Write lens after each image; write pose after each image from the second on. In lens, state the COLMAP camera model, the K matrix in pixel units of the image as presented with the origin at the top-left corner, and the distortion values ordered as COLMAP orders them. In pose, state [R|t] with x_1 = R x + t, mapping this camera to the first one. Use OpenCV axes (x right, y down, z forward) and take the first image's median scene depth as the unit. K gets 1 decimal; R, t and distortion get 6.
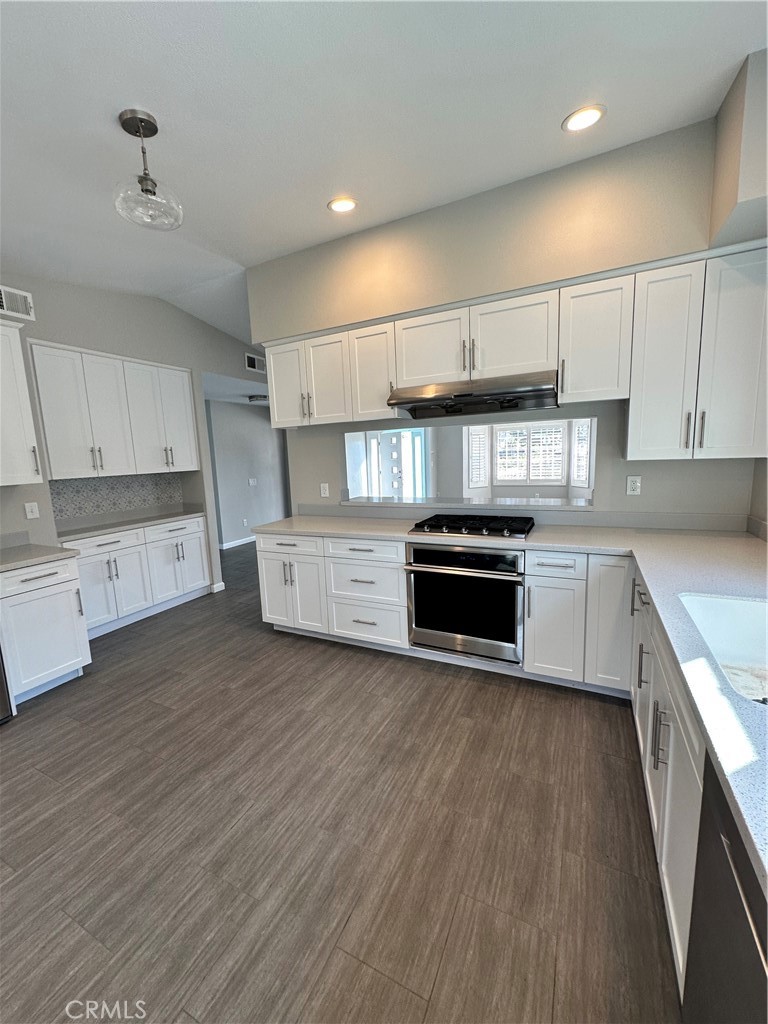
lens RADIAL K [[407.7, 0, 385.1], [0, 407.7, 512.0], [0, 0, 1]] dist [-0.004162, -0.000303]
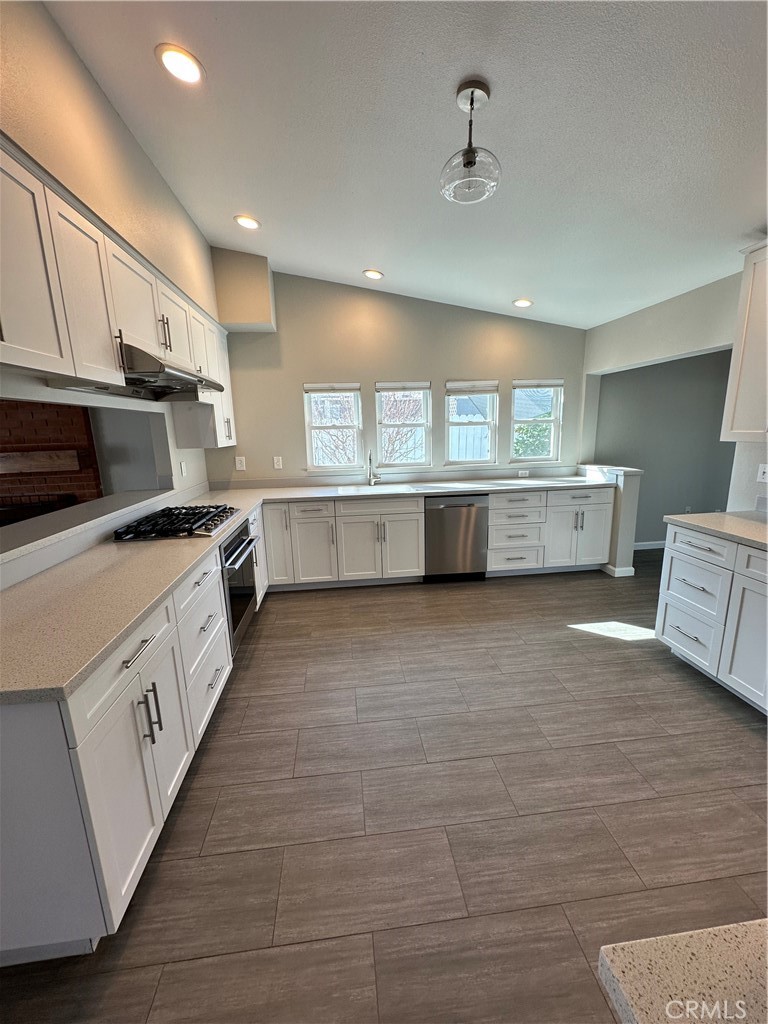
lens RADIAL K [[407.7, 0, 383.3], [0, 407.7, 512.9], [0, 0, 1]] dist [-0.004162, -0.000303]
pose [[-0.536193, -0.116521, 0.836014, -1.189890], [0.169259, 0.955468, 0.241728, -0.192246], [-0.826951, 0.271115, -0.492593, 1.606527]]
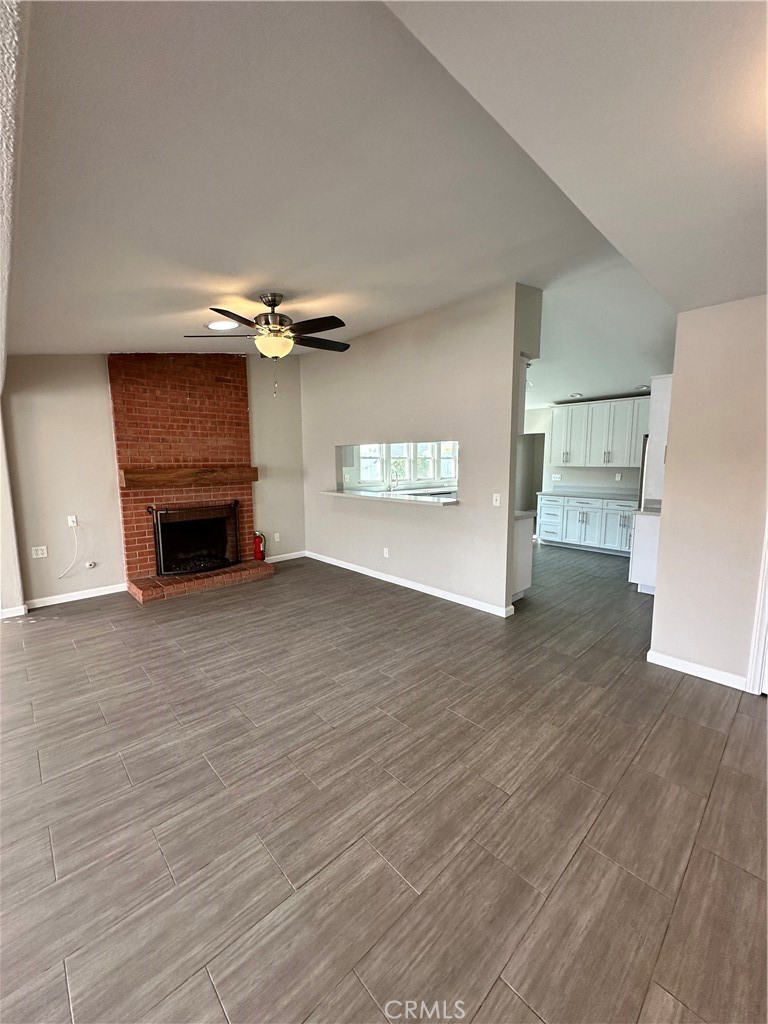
lens RADIAL K [[407.7, 0, 386.0], [0, 407.7, 513.6], [0, 0, 1]] dist [-0.004162, -0.000303]
pose [[-0.936283, 0.002570, 0.351237, -0.790058], [0.092831, 0.966228, 0.240387, -0.415440], [-0.338757, 0.257676, -0.904901, 3.212225]]
